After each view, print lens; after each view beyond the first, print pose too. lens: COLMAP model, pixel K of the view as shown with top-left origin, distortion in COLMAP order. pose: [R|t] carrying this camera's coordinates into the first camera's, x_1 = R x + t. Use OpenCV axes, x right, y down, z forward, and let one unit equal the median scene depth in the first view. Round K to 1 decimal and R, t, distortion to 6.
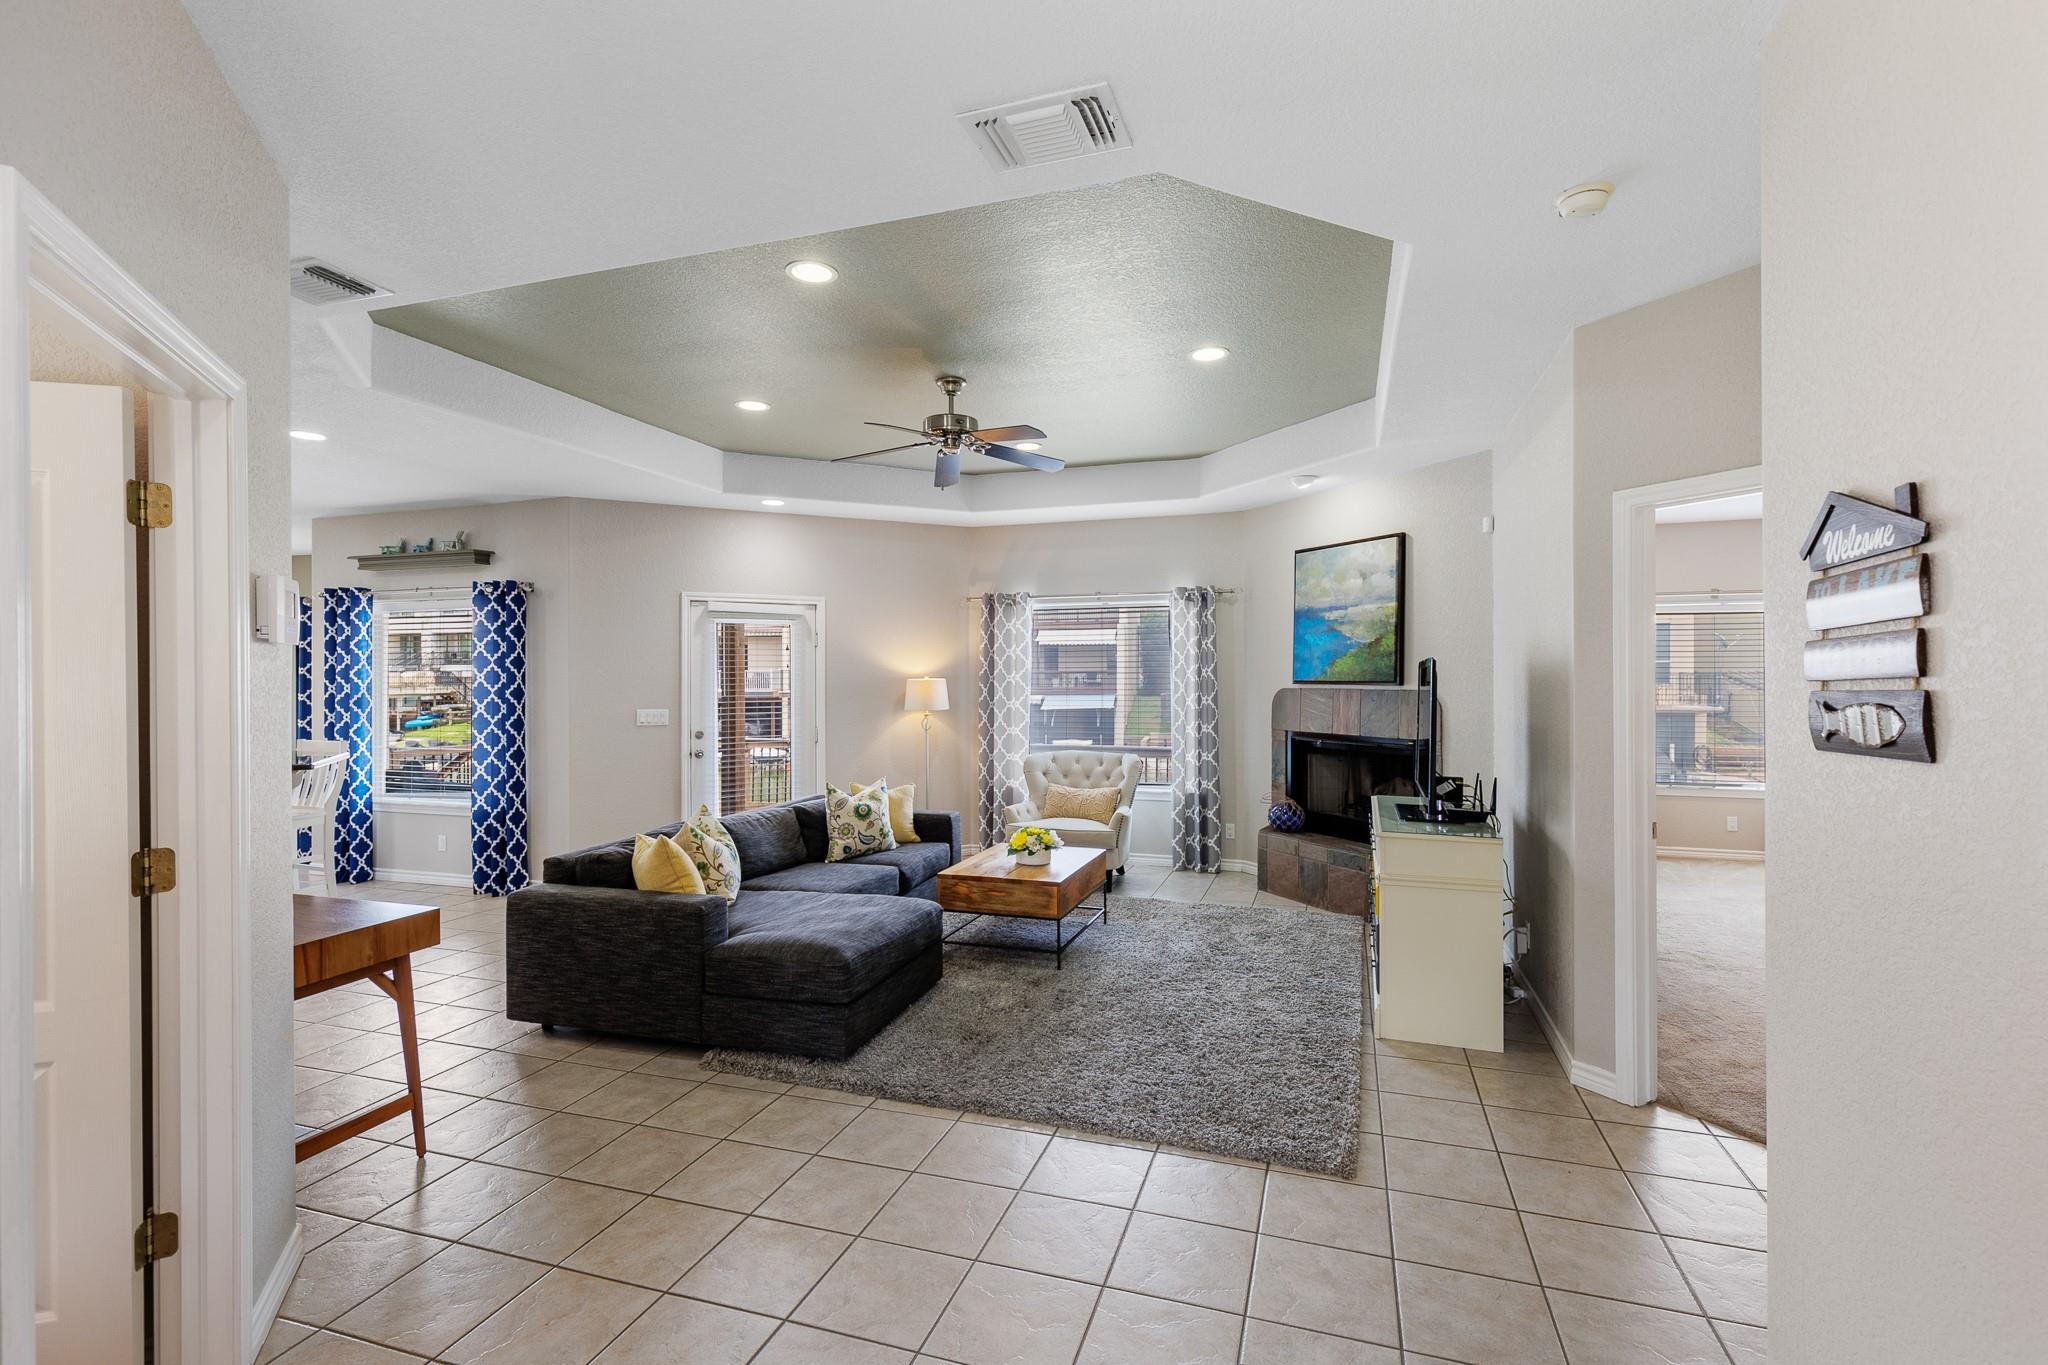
lens RADIAL K [[927.3, 0, 1034.4], [0, 927.3, 672.6], [0, 0, 1]] dist [0.015661, -0.000005]
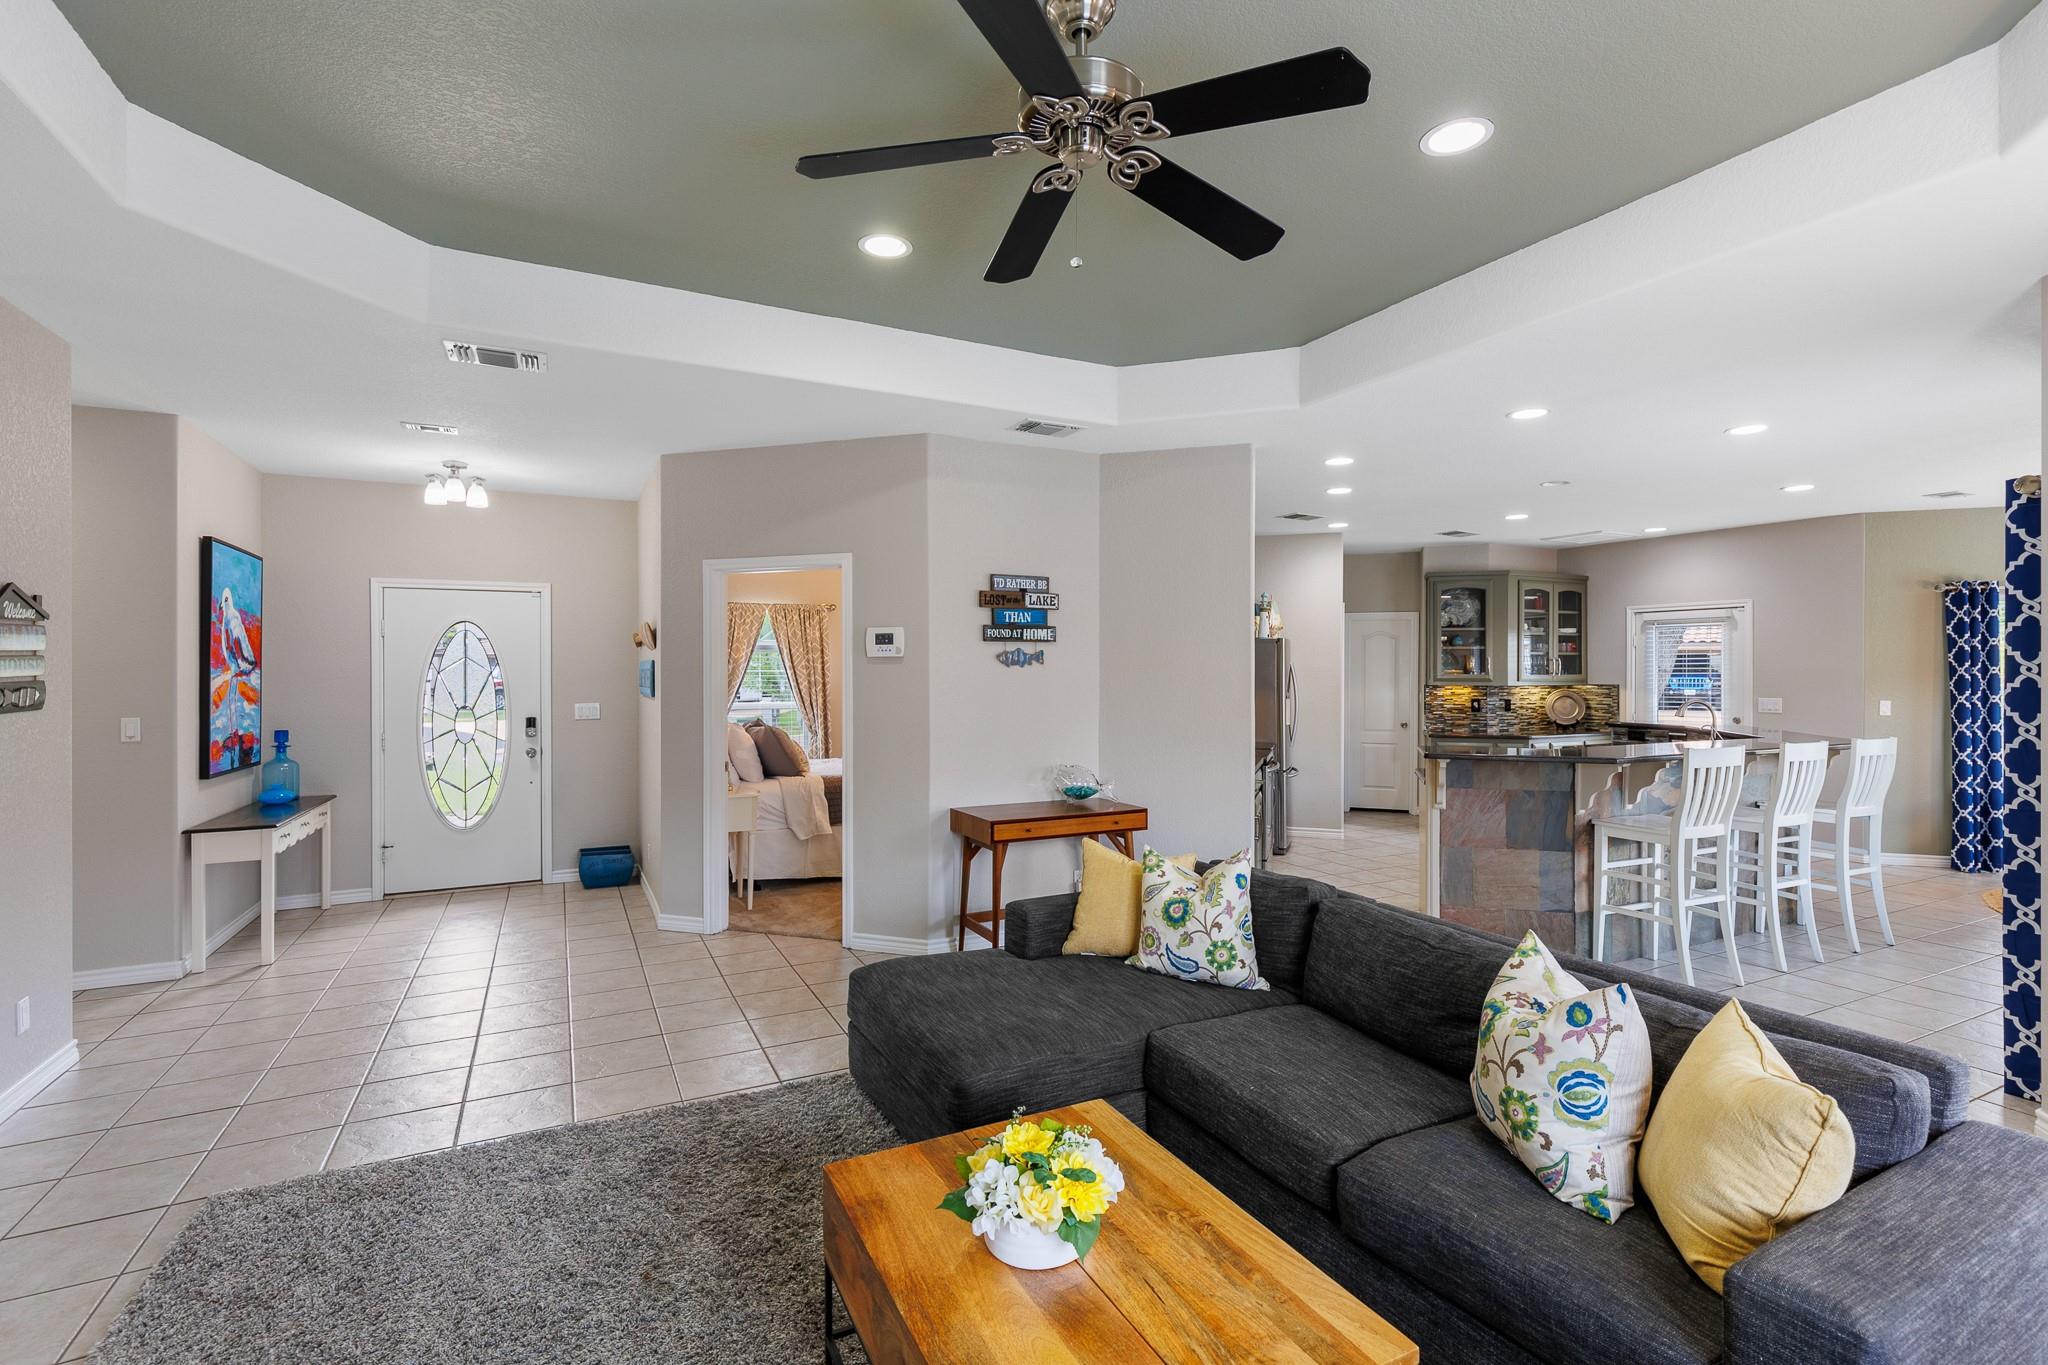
lens RADIAL K [[936.0, 0, 1036.8], [0, 936.0, 676.8], [0, 0, 1]] dist [0.007031, 0.000584]
pose [[-0.697492, 0.007336, -0.716555, 0.210133], [0.007564, 0.999967, 0.002875, 0.004491], [0.716552, -0.003415, -0.697525, 1.088063]]
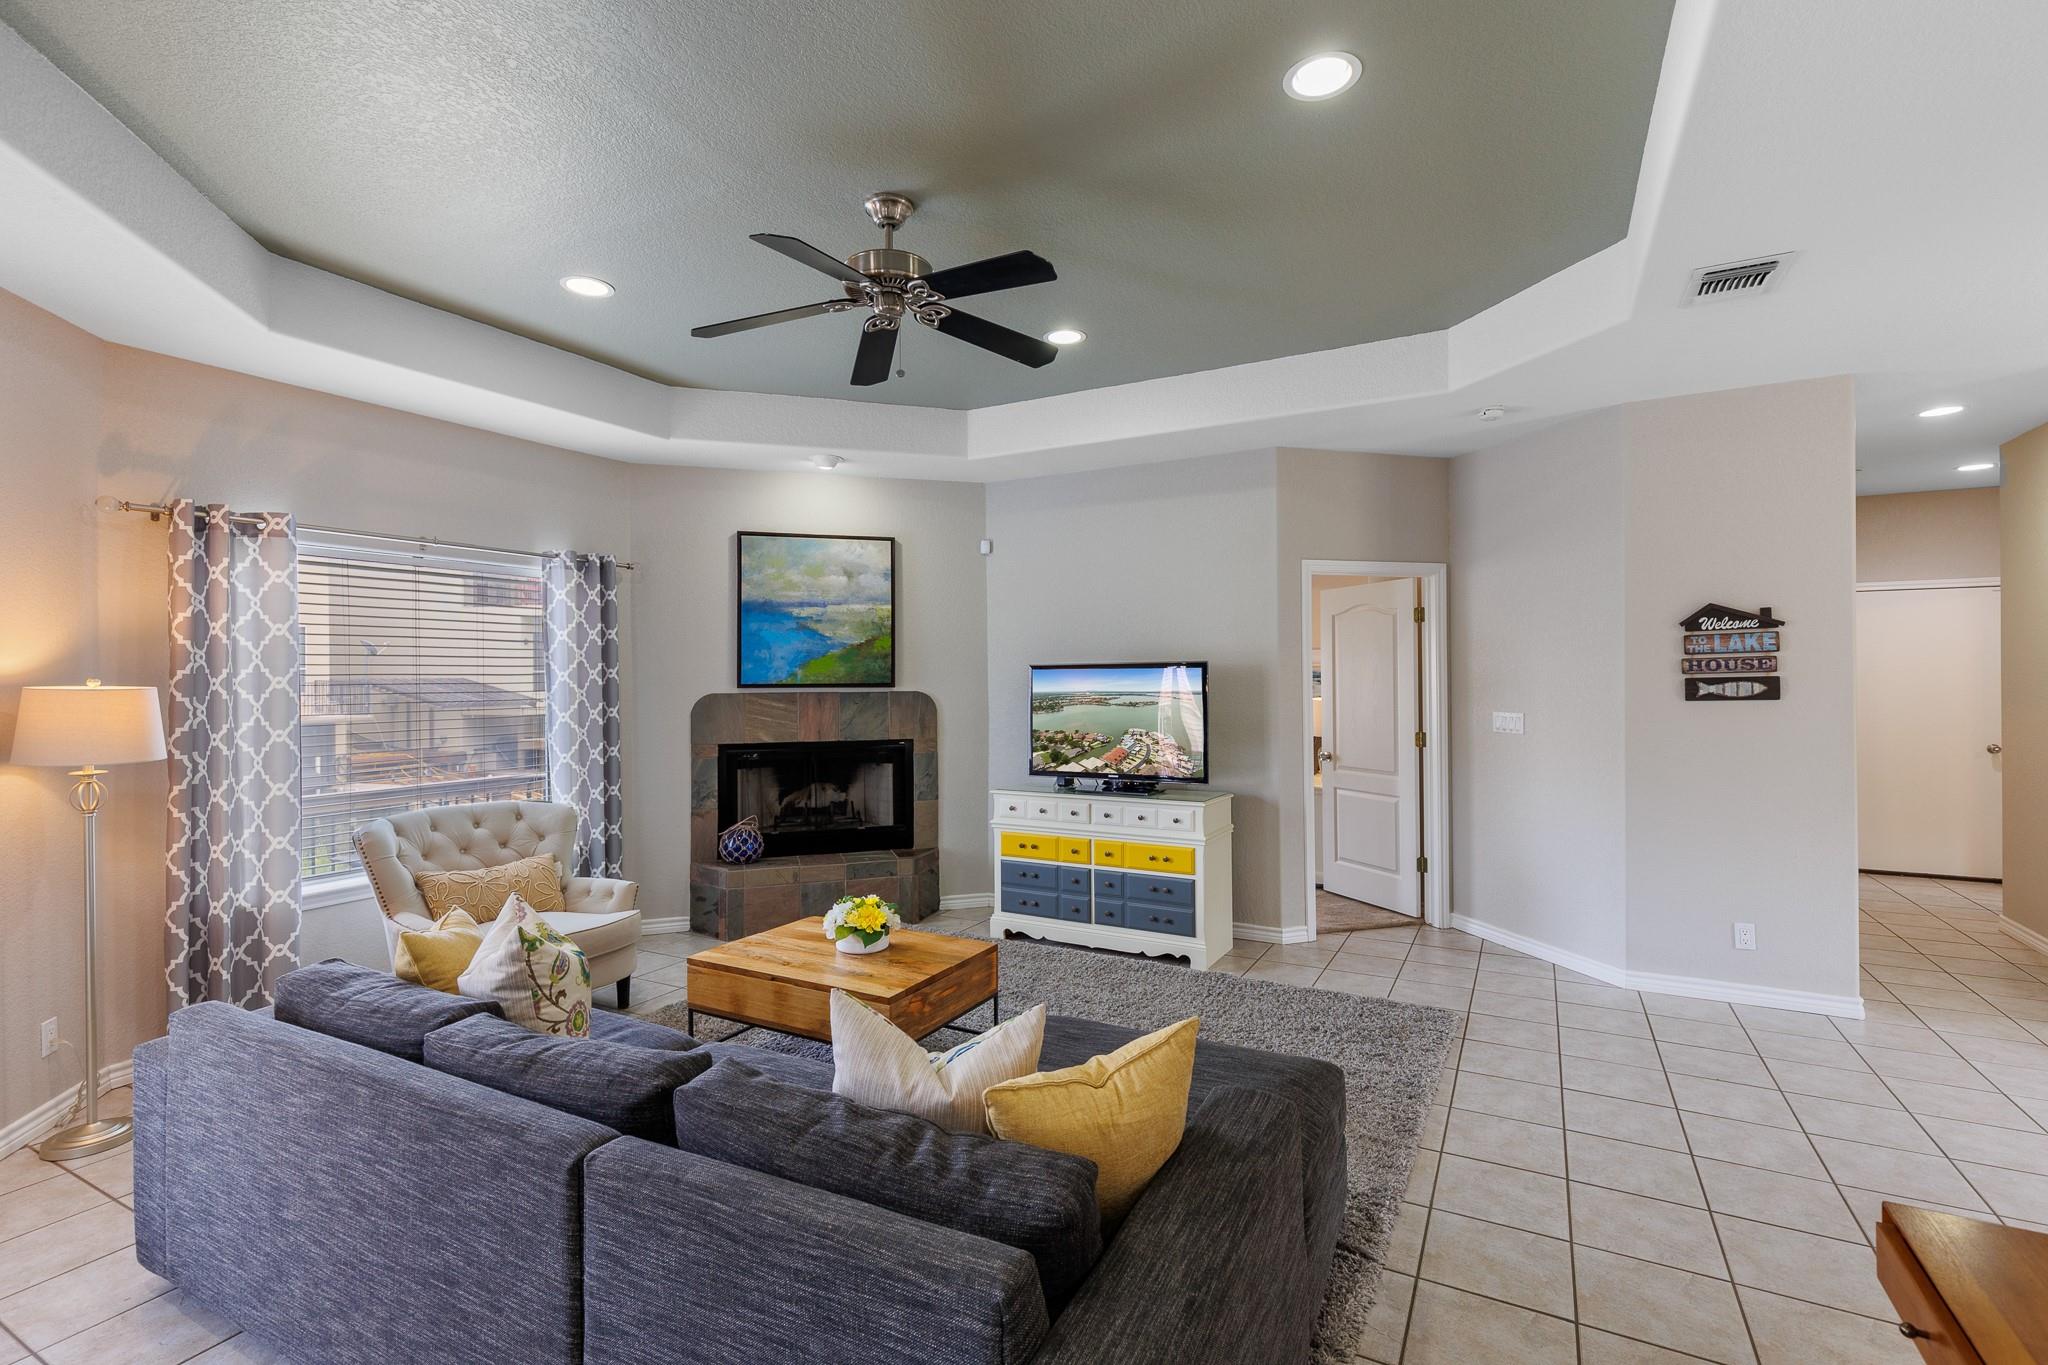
lens RADIAL K [[927.3, 0, 1034.4], [0, 927.3, 672.6], [0, 0, 1]] dist [0.015661, -0.000005]
pose [[0.178873, 0.006980, 0.983847, -0.578580], [0.002021, 0.999970, -0.007461, 0.005743], [-0.983870, 0.003323, 0.178853, 0.663728]]
